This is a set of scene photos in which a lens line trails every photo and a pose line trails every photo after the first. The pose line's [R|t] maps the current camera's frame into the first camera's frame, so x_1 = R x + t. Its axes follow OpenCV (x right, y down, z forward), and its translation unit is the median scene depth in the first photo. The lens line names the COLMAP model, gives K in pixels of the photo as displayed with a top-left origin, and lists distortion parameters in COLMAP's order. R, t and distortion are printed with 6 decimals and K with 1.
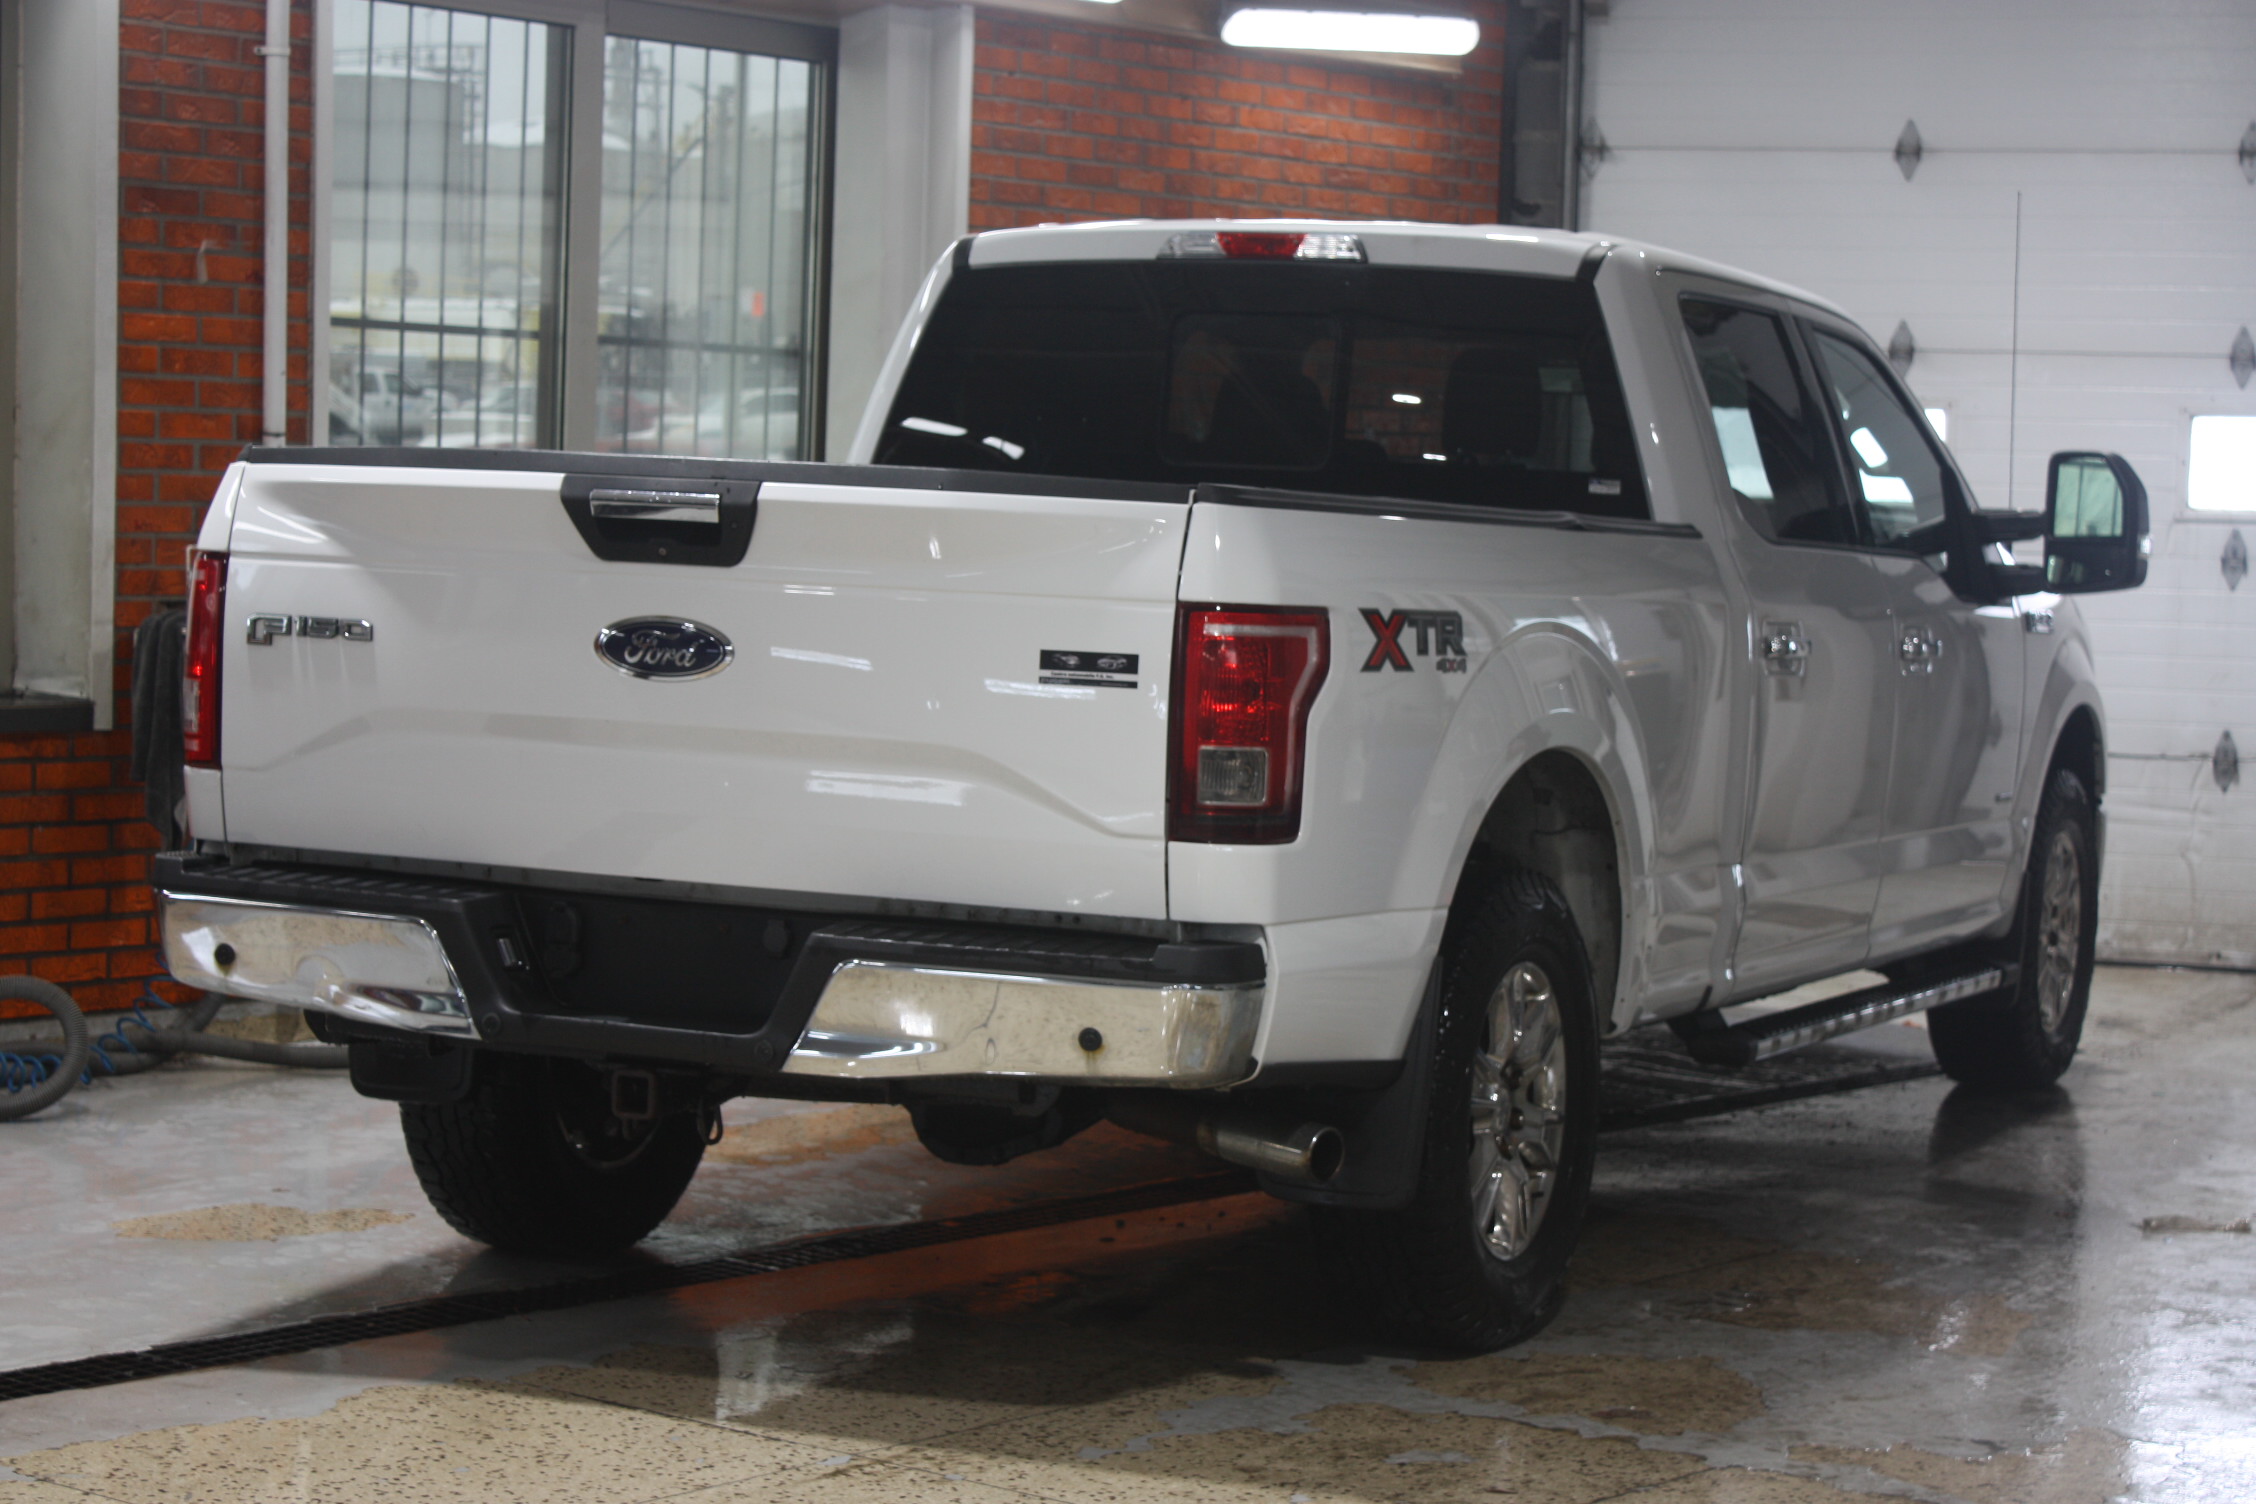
lens RADIAL K [[4543.5, 0, 1128.0], [0, 4543.5, 752.0], [0, 0, 1]] dist [-0.018006, 0.205728]
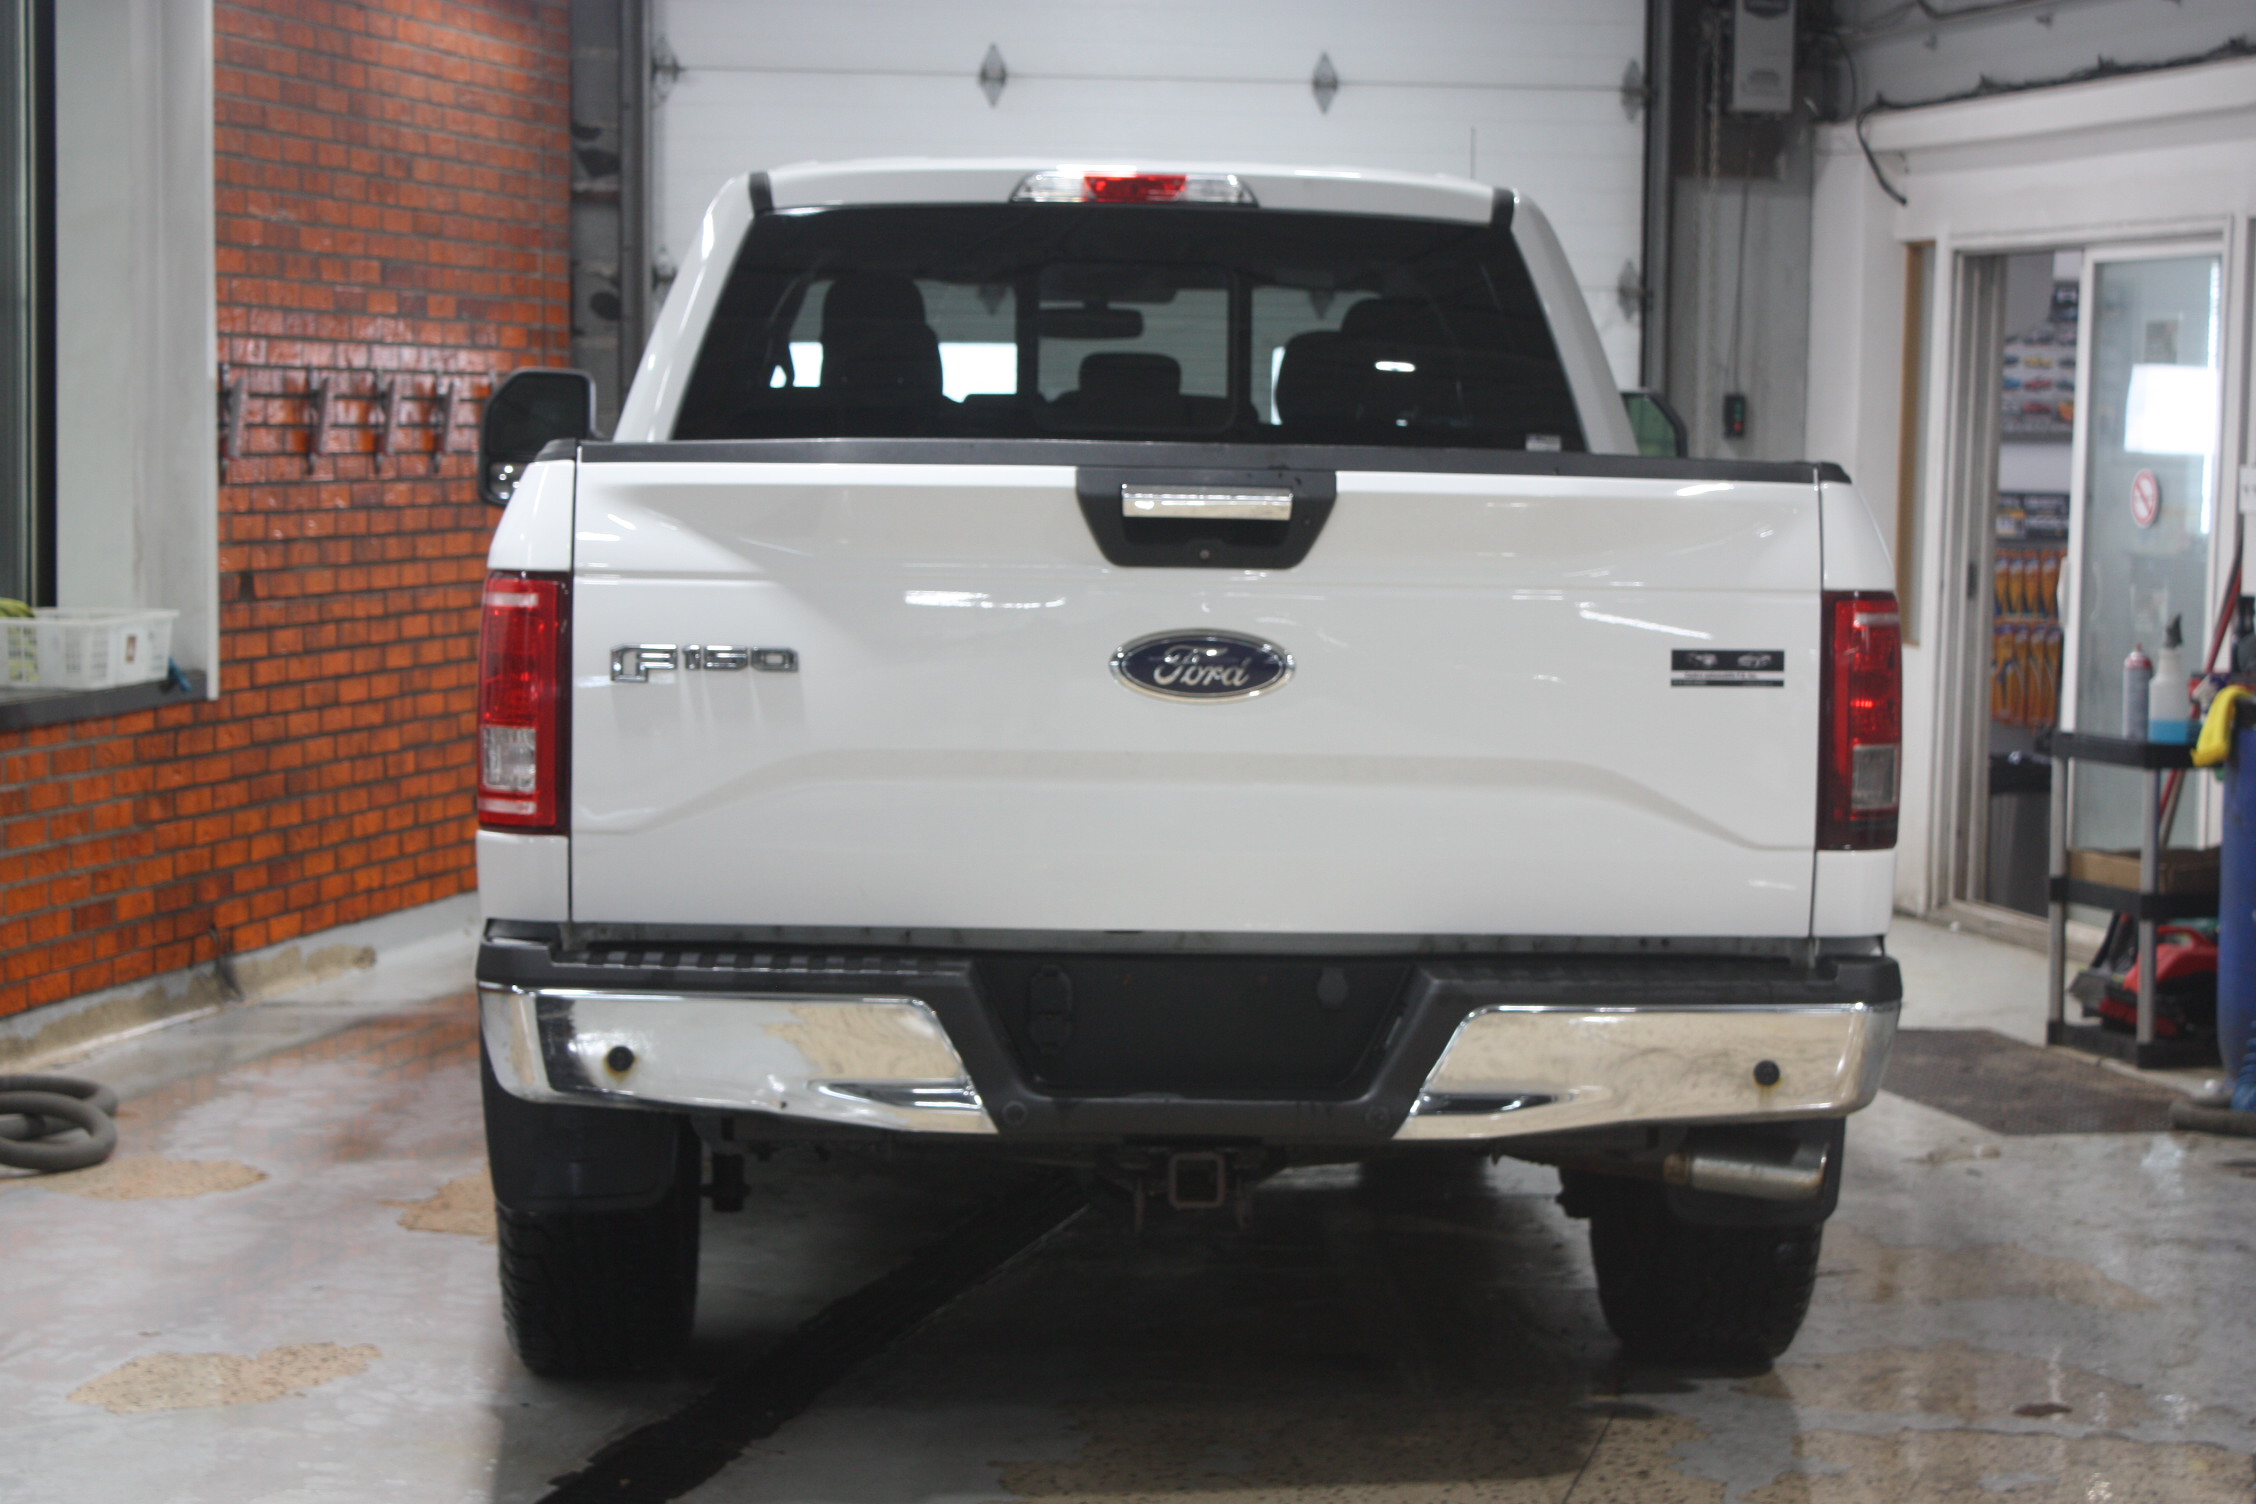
lens RADIAL K [[4603.4, 0, 1128.0], [0, 4603.4, 752.0], [0, 0, 1]] dist [0.012184, 0.403855]
pose [[0.890369, -0.054399, 0.451977, -0.495344], [0.045589, 0.998499, 0.030370, -0.032505], [-0.452951, -0.006435, 0.891512, 0.212860]]
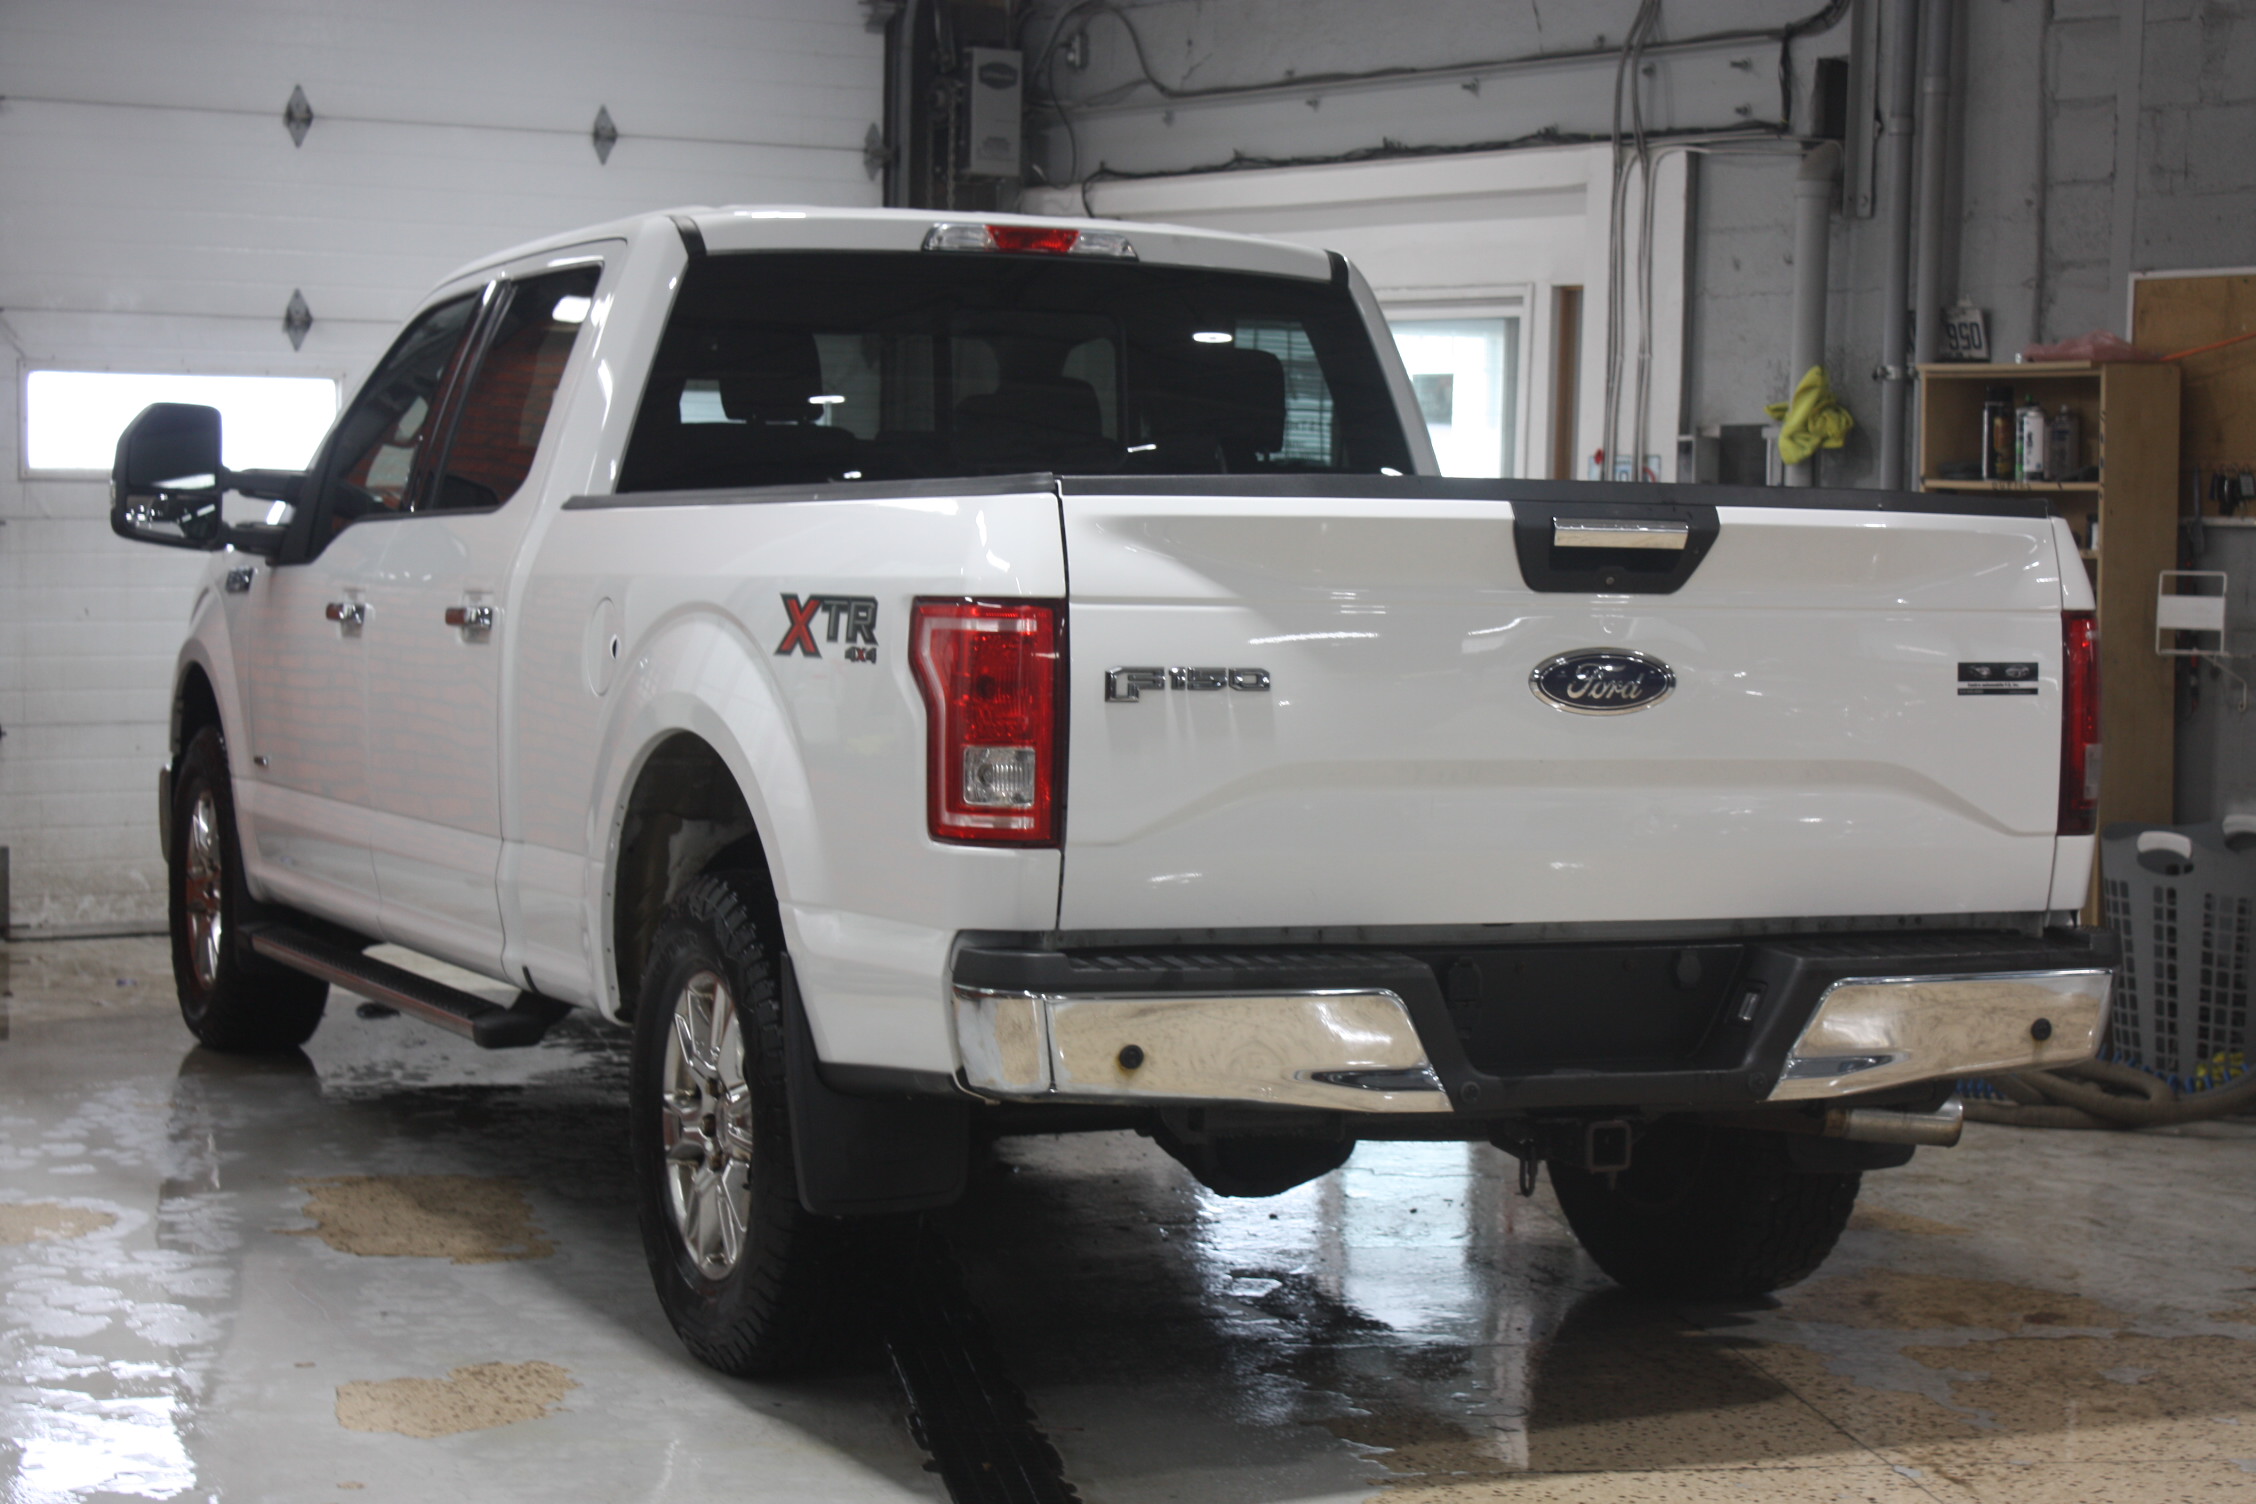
lens RADIAL K [[4412.1, 0, 1128.0], [0, 4412.1, 752.0], [0, 0, 1]] dist [0.030013, 0.203775]
pose [[0.670165, -0.064903, 0.739369, -0.831233], [0.050018, 0.997854, 0.042257, -0.050510], [-0.740525, 0.008663, 0.671973, 0.429726]]
